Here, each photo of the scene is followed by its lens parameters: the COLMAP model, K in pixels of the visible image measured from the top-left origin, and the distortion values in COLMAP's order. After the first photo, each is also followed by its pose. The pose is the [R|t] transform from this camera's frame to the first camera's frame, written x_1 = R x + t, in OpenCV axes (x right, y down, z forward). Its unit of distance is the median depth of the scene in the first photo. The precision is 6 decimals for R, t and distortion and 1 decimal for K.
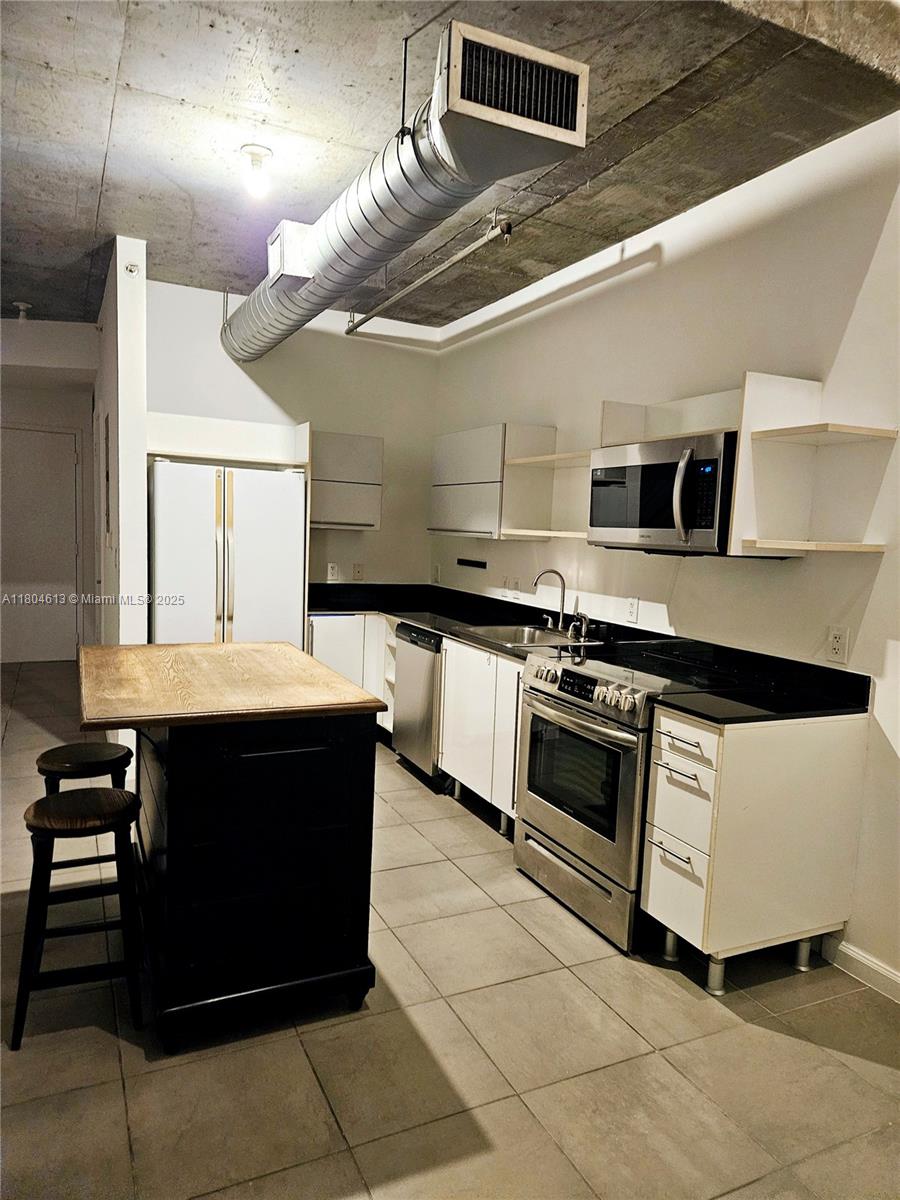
lens RADIAL K [[825.3, 0, 454.7], [0, 825.3, 597.7], [0, 0, 1]] dist [0.080748, -0.069466]
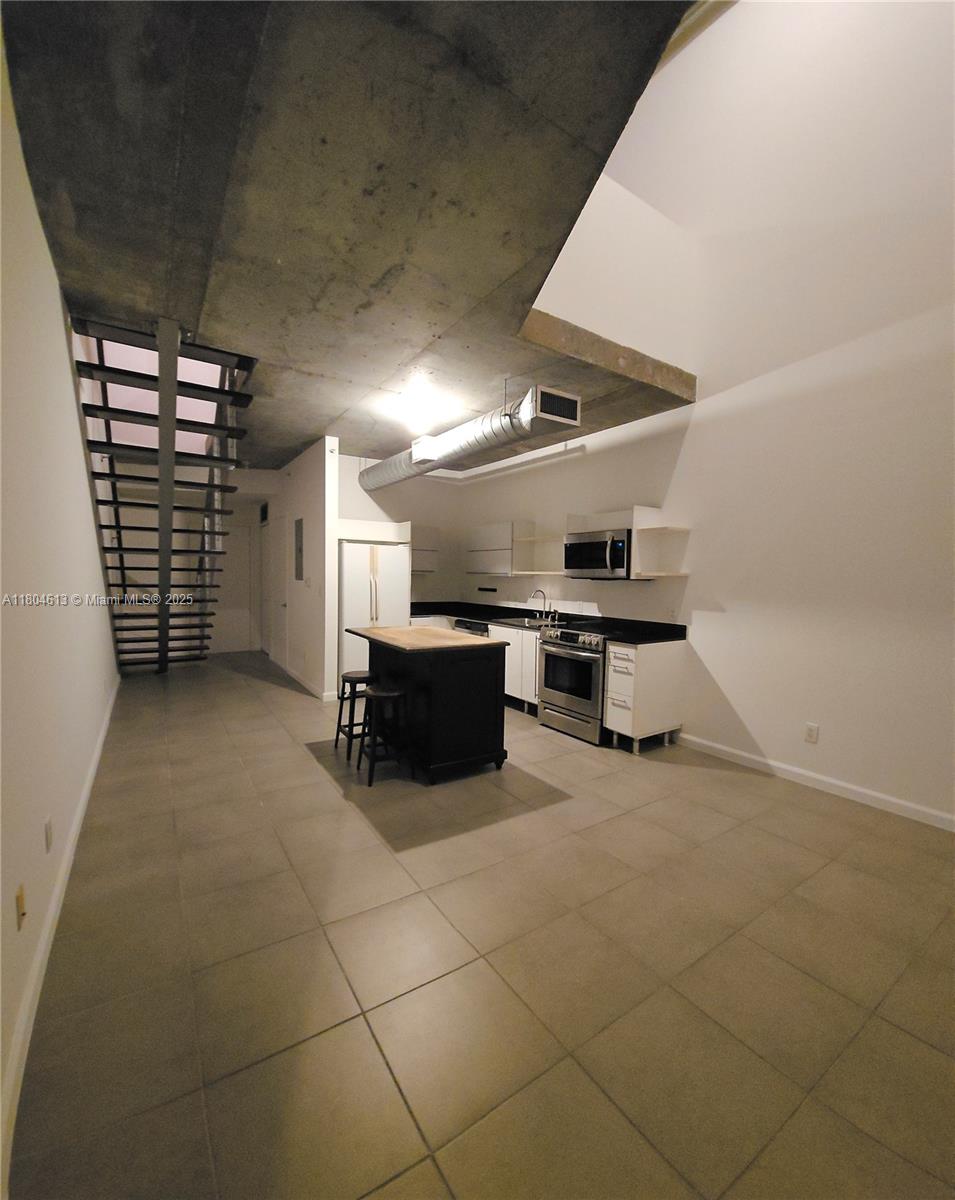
lens RADIAL K [[510.8, 0, 494.1], [0, 510.8, 598.0], [0, 0, 1]] dist [-0.001491, -0.000037]
pose [[0.987457, -0.034267, 0.154124, -0.273002], [0.039909, 0.998636, -0.033660, 0.035435], [-0.152761, 0.039389, 0.987478, -0.379786]]
